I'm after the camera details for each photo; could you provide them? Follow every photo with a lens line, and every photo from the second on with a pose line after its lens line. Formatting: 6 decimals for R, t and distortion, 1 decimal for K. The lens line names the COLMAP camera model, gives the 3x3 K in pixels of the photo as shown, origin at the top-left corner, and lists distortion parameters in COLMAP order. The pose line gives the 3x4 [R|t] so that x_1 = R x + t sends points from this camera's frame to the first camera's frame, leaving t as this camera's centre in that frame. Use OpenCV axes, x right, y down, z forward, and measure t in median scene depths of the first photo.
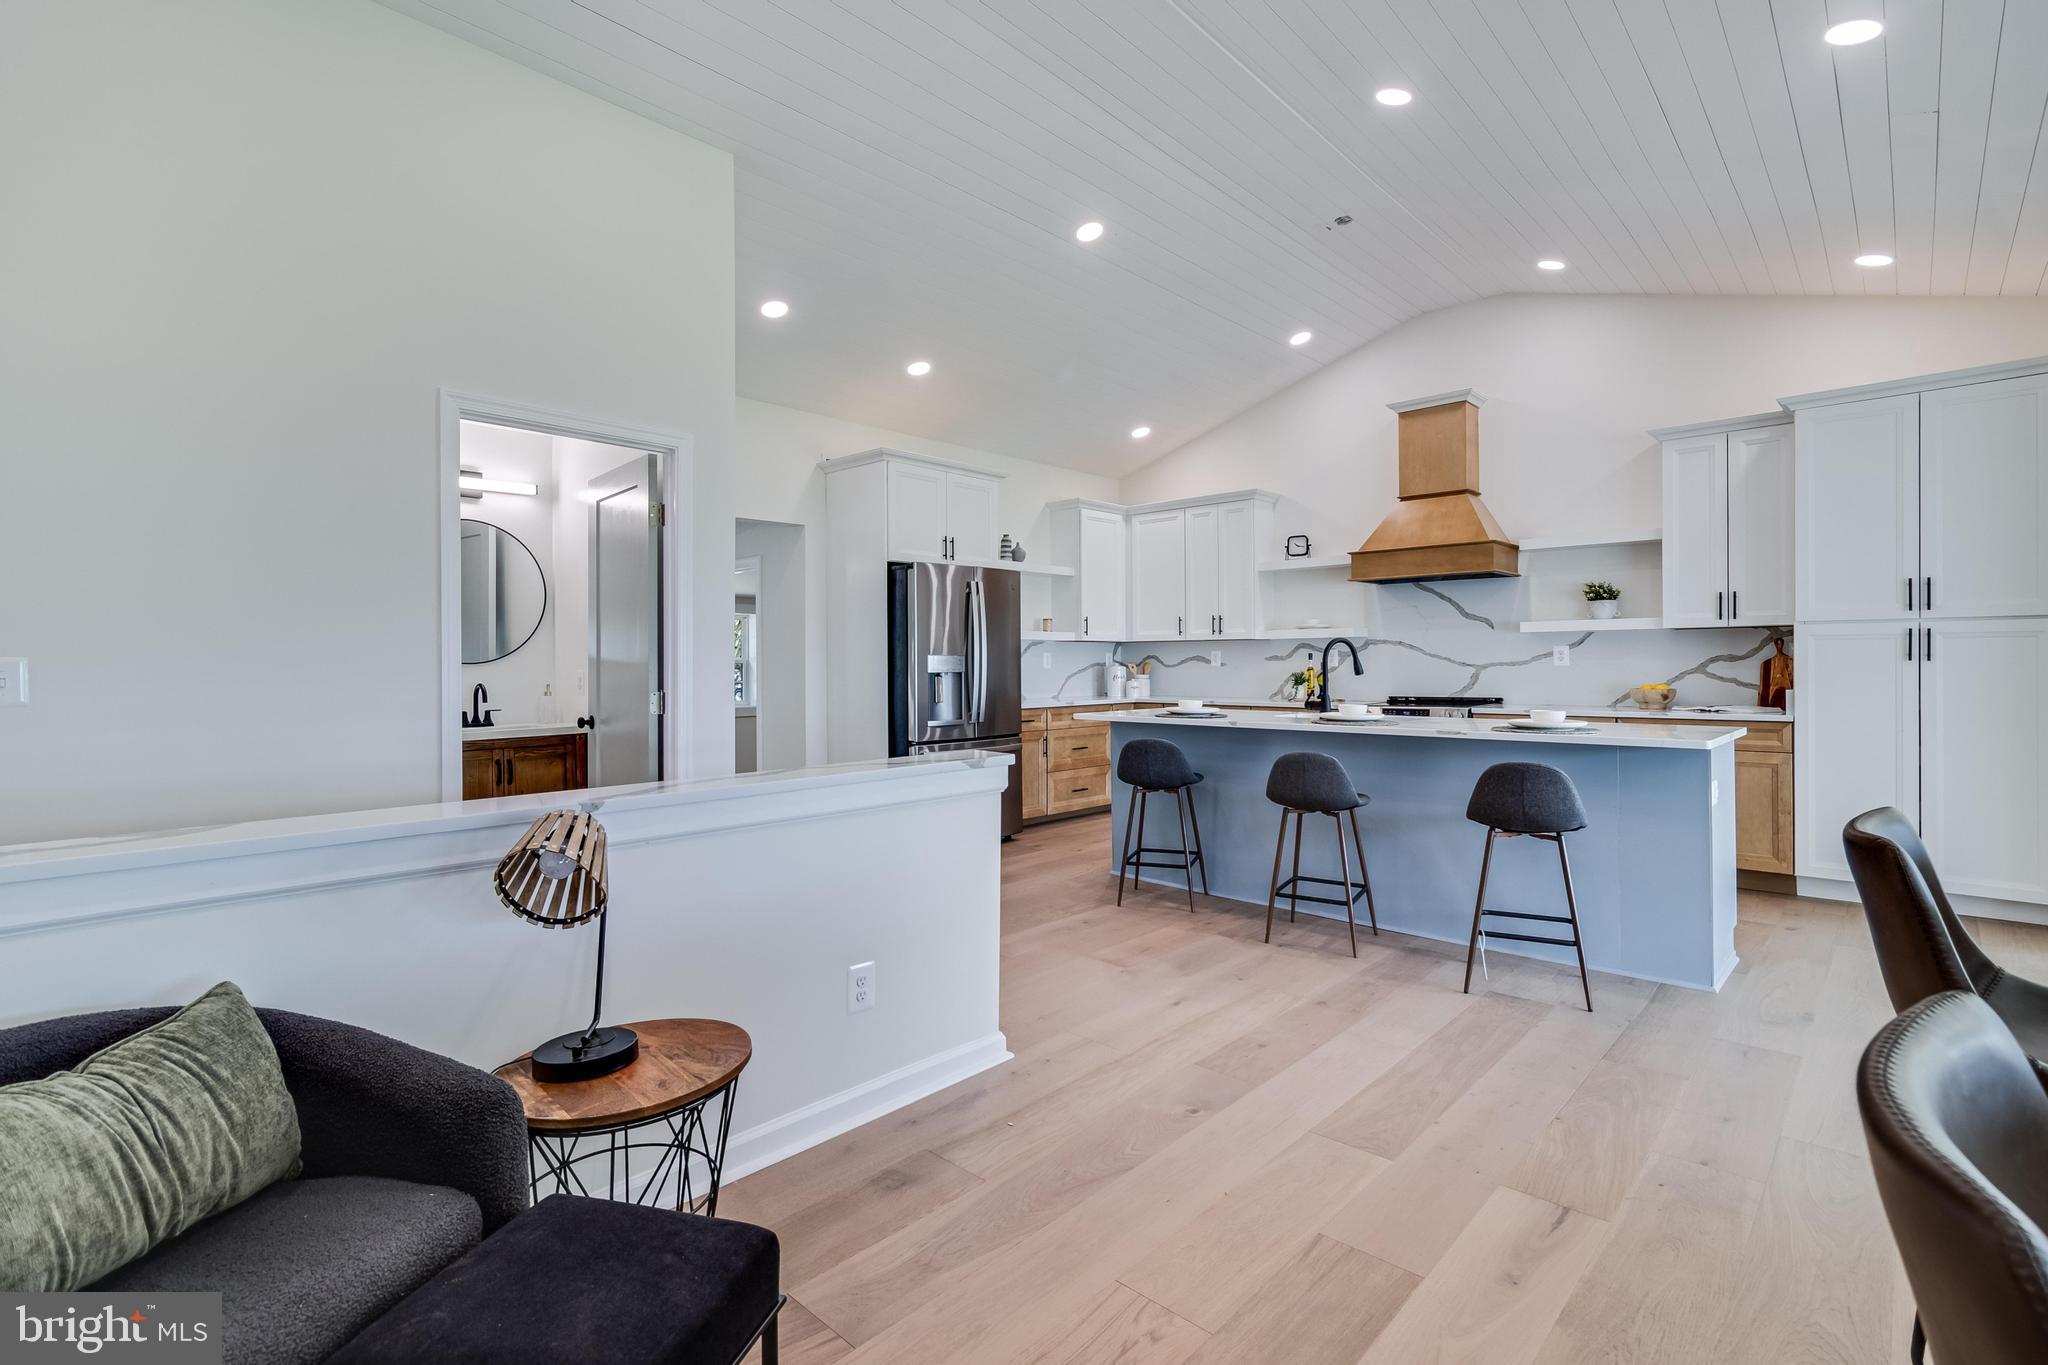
lens RADIAL K [[945.2, 0, 1027.2], [0, 945.2, 668.2], [0, 0, 1]] dist [0.011008, -0.000303]
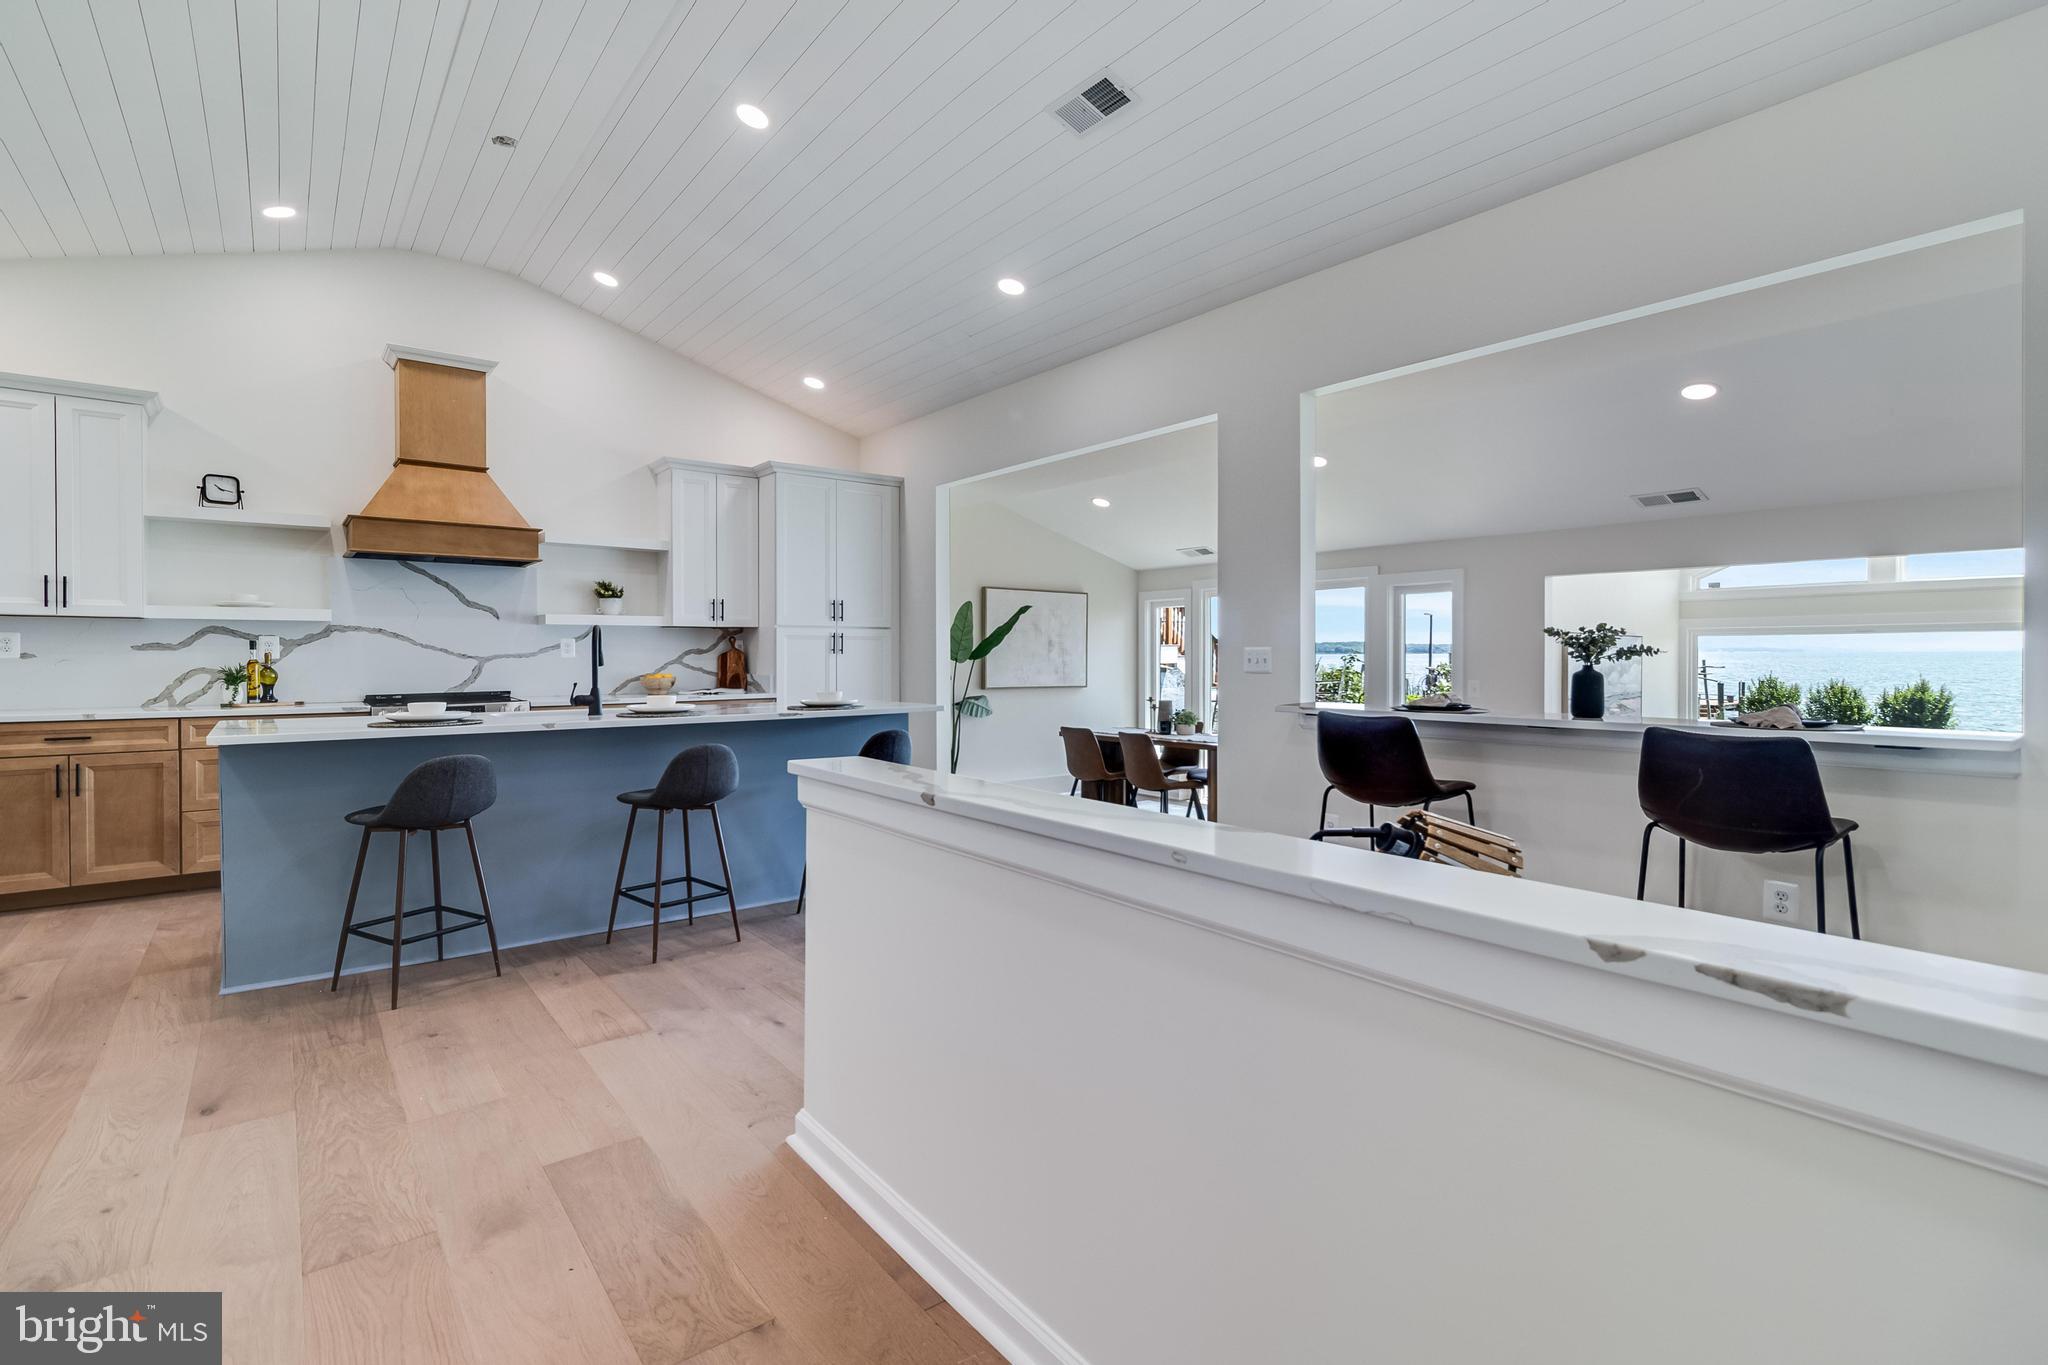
lens RADIAL K [[945.2, 0, 1026.6], [0, 945.2, 669.4], [0, 0, 1]] dist [0.011008, -0.000303]
pose [[0.148131, -0.012266, 0.988892, -0.437345], [0.004668, 0.999921, 0.011703, 0.000697], [-0.988957, 0.002883, 0.148176, 0.383517]]
